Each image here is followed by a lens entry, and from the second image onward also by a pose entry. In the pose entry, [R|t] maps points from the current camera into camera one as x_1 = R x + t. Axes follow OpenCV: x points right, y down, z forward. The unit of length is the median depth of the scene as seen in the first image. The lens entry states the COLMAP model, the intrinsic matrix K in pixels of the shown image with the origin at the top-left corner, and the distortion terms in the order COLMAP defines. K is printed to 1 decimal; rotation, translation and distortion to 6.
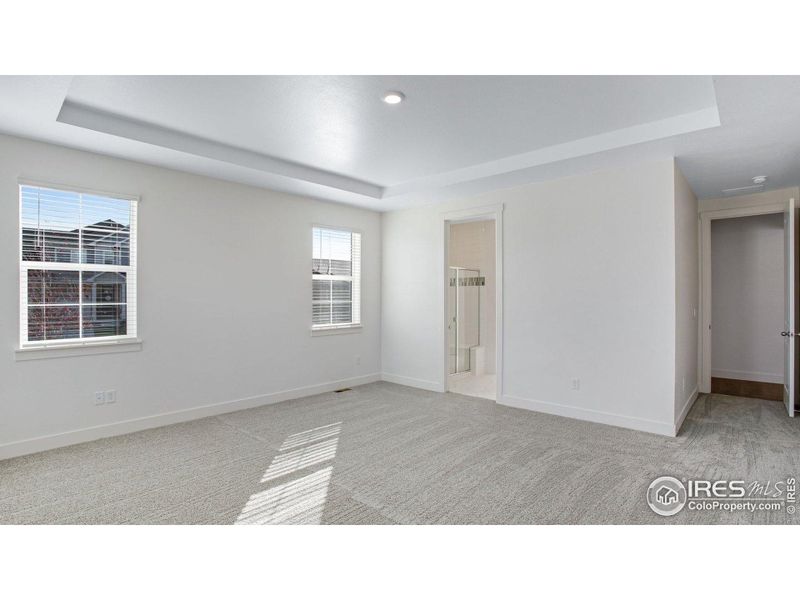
lens RADIAL K [[400.6, 0, 403.3], [0, 400.6, 298.7], [0, 0, 1]] dist [0.000576, 0.000116]
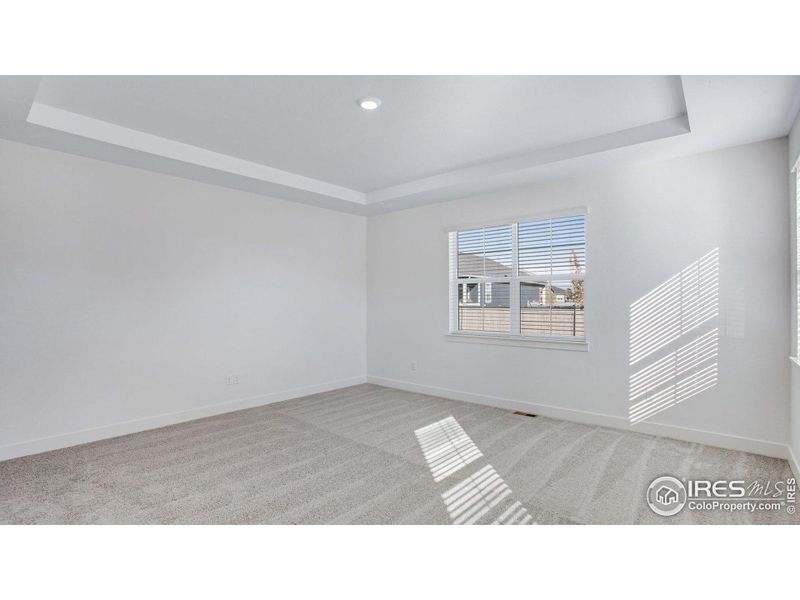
lens RADIAL K [[400.6, 0, 403.3], [0, 400.6, 298.7], [0, 0, 1]] dist [0.000576, 0.000116]
pose [[-0.999369, 0.013437, -0.032867, -0.060969], [0.013161, 0.999877, 0.008580, -0.017491], [0.032978, 0.008142, -0.999423, 1.585379]]
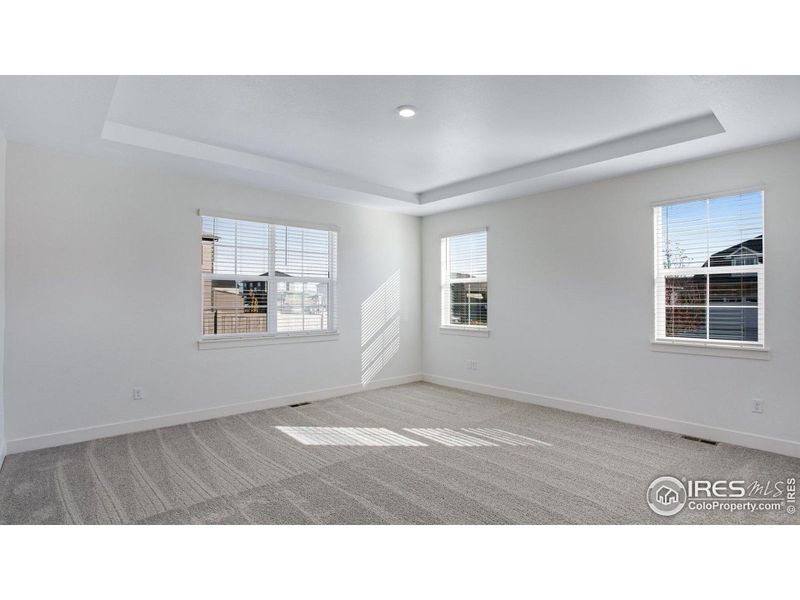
lens RADIAL K [[410.5, 0, 398.0], [0, 410.5, 298.8], [0, 0, 1]] dist [-0.057471, 0.000414]
pose [[-0.101137, -0.000276, -0.994872, 0.815869], [-0.005692, 0.999984, 0.000302, -0.002864], [0.994856, 0.005694, -0.101137, 0.842441]]
